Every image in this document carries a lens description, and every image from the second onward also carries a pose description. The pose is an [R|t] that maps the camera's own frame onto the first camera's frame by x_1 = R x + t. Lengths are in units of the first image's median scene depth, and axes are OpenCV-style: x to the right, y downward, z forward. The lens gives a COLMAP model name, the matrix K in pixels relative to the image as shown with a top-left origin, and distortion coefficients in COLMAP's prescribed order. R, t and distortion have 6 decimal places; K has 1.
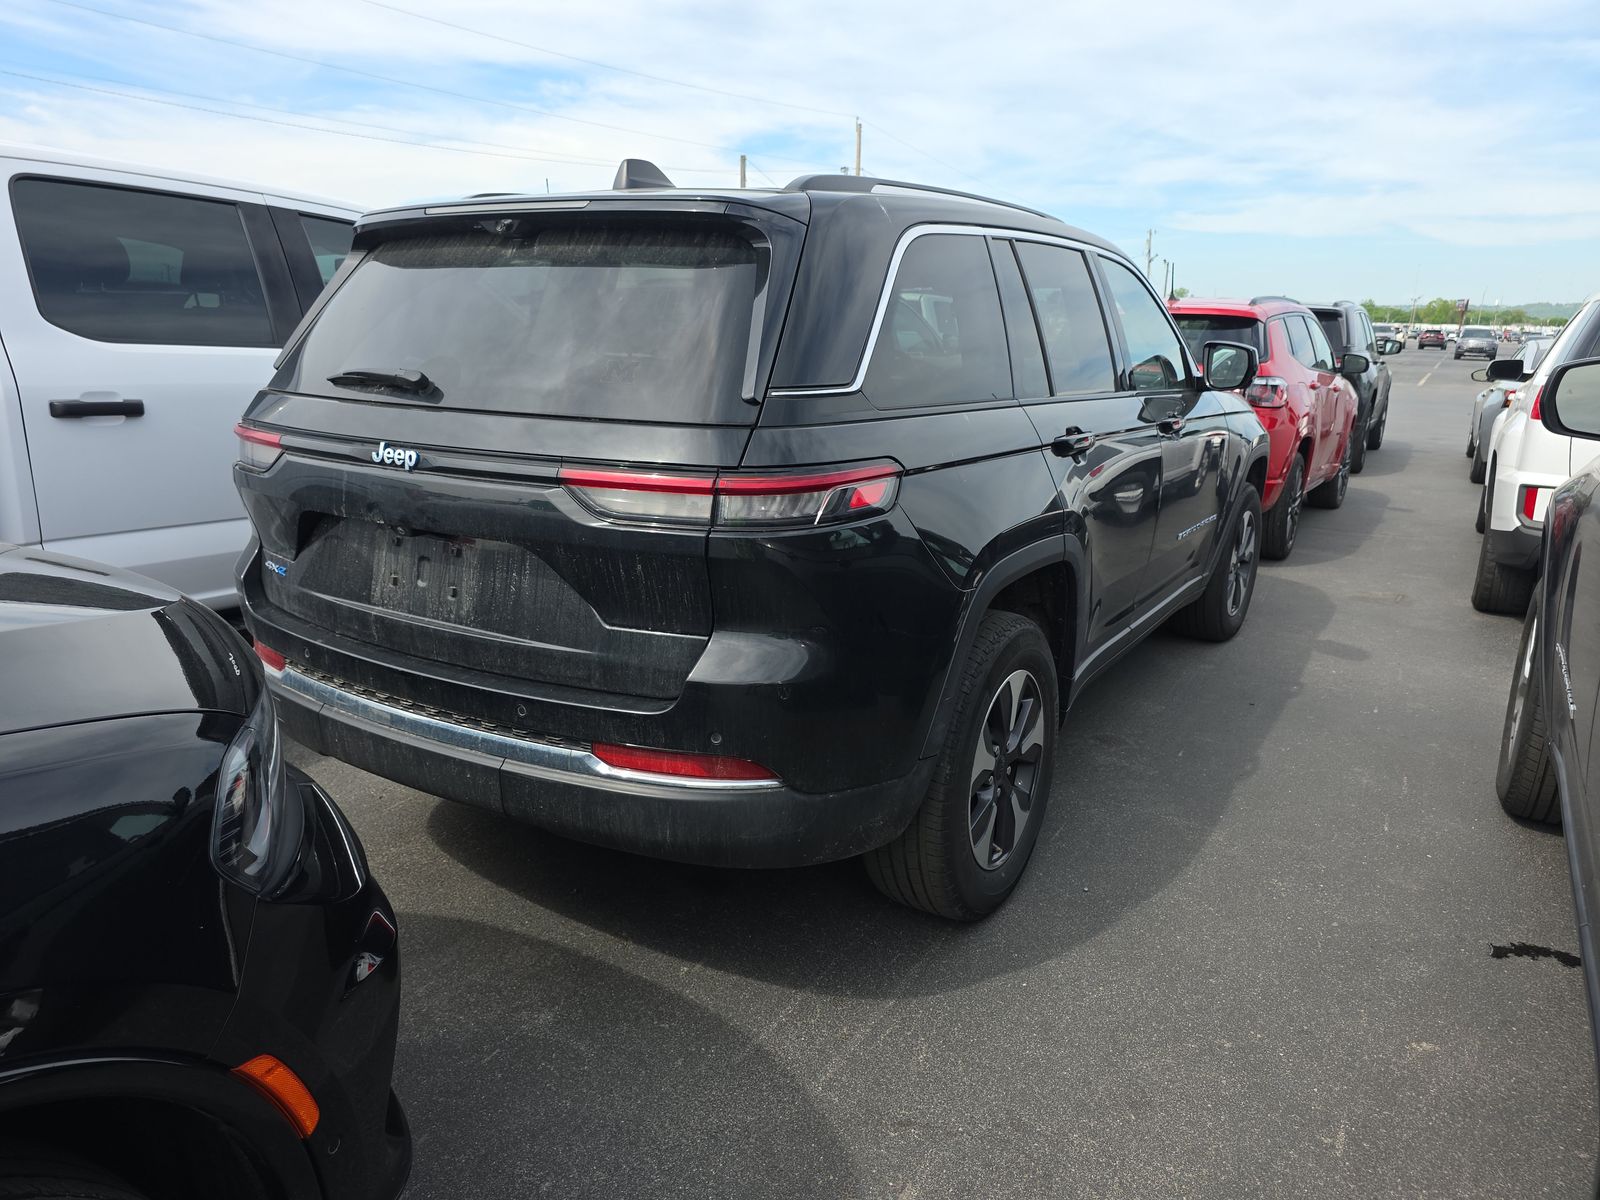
lens RADIAL K [[1073.4, 0, 796.9], [0, 1073.4, 604.9], [0, 0, 1]] dist [0.044260, -0.042328]
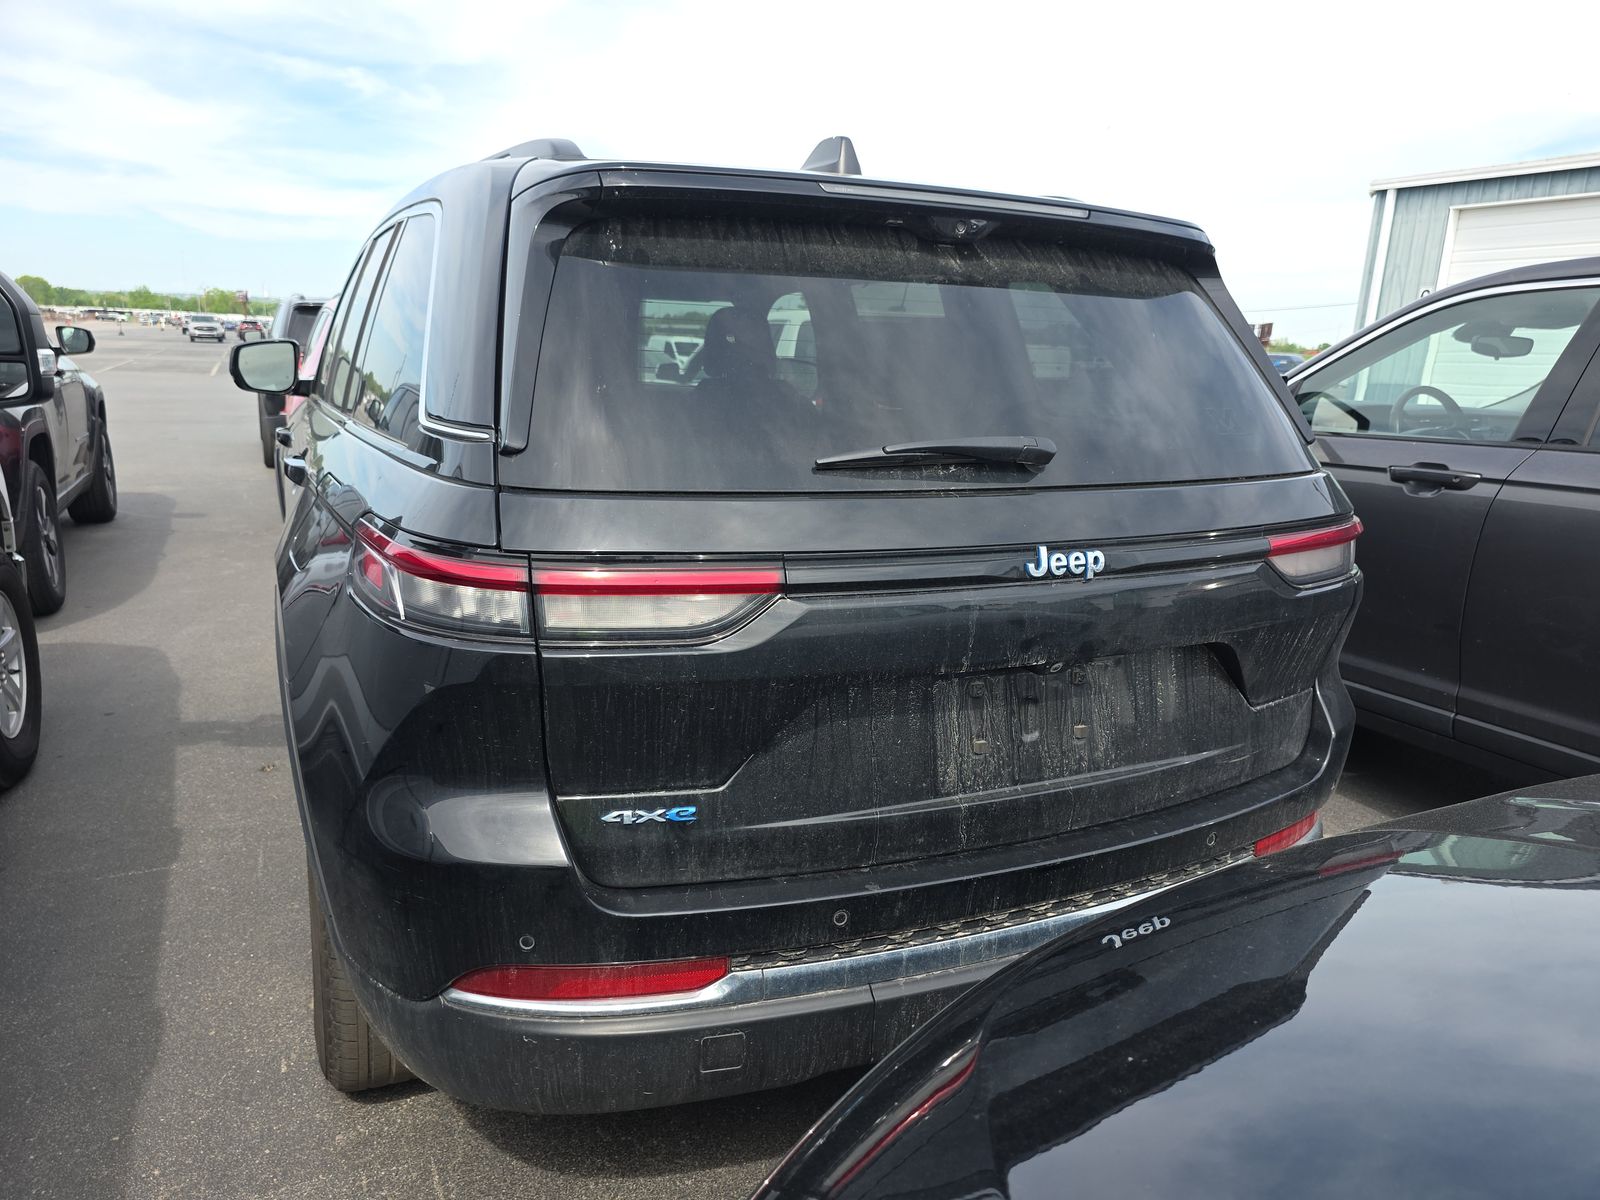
lens RADIAL K [[1073.4, 0, 823.2], [0, 1073.4, 623.3], [0, 0, 1]] dist [0.044260, -0.042328]
pose [[0.542523, -0.208448, 0.813768, -1.012698], [0.188477, 0.974231, 0.123897, -0.212146], [-0.818624, 0.086159, 0.567830, 0.730024]]
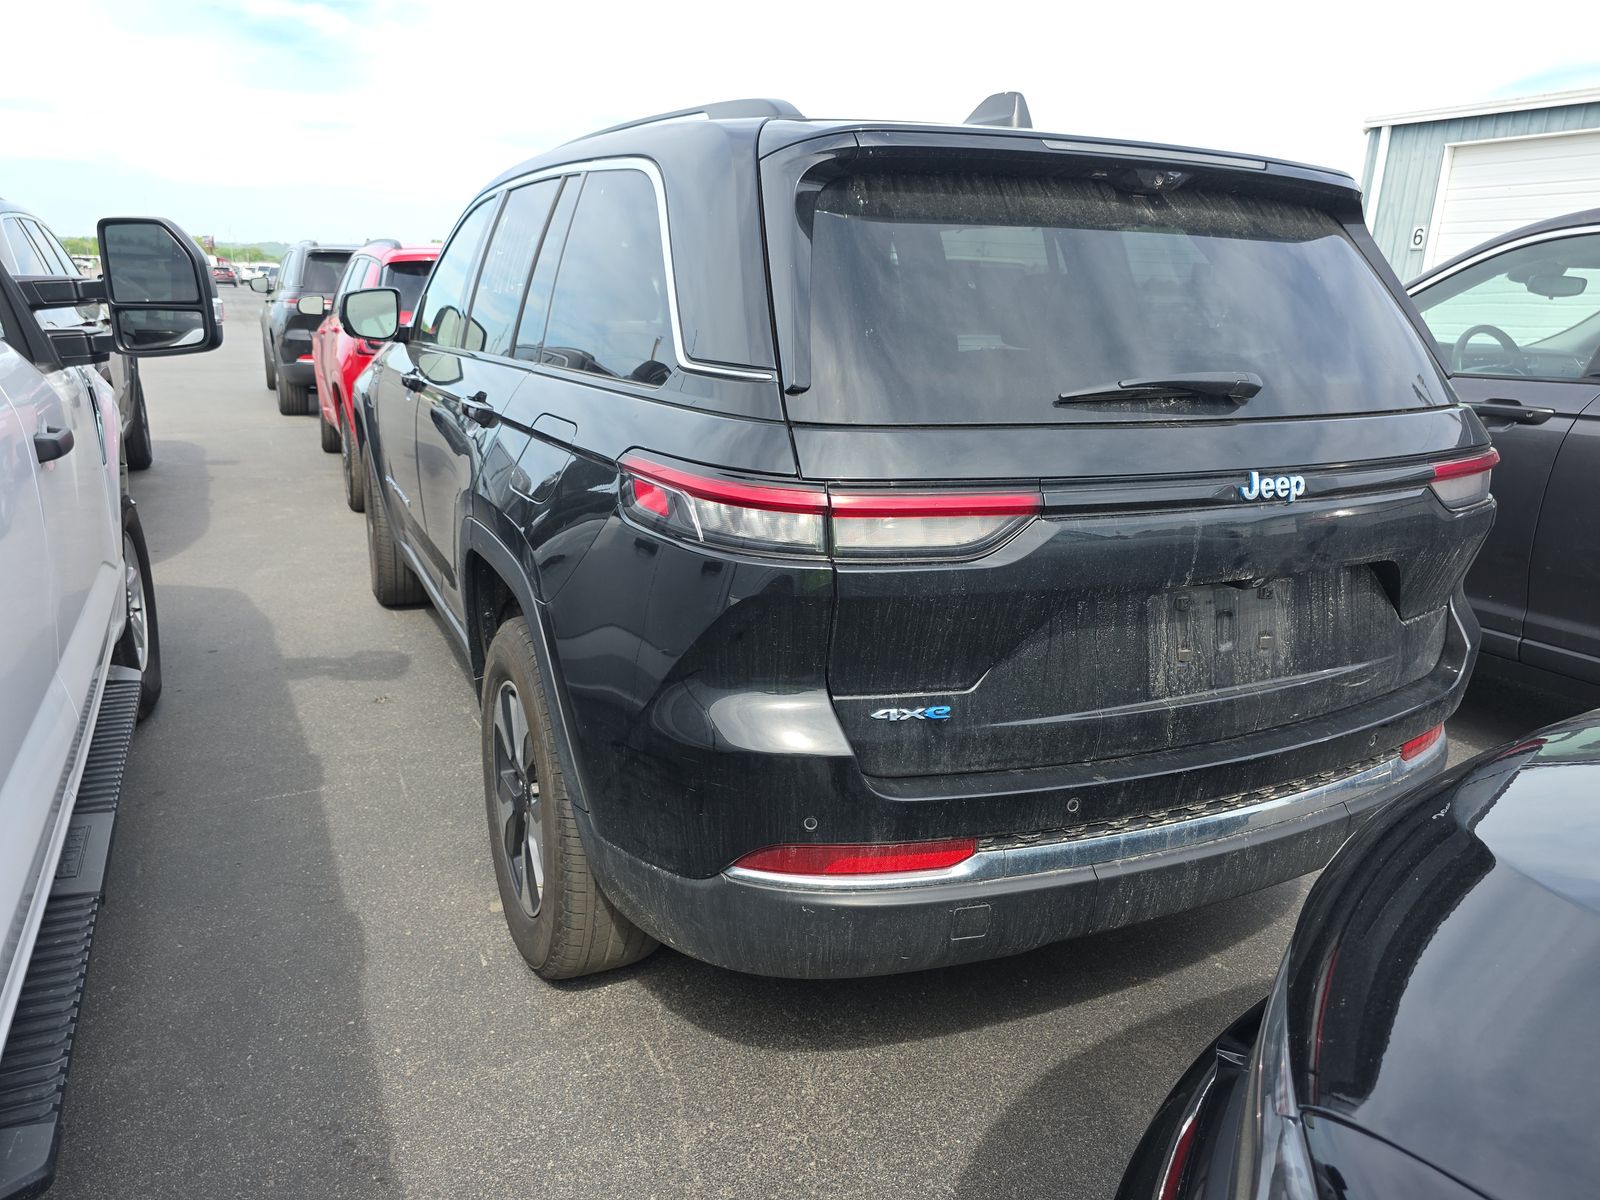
lens RADIAL K [[1073.4, 0, 804.6], [0, 1073.4, 610.3], [0, 0, 1]] dist [0.044260, -0.042328]
pose [[0.537906, -0.242946, 0.807238, -1.175680], [0.195095, 0.967453, 0.161162, -0.238458], [-0.820119, 0.070798, 0.567797, 0.832714]]
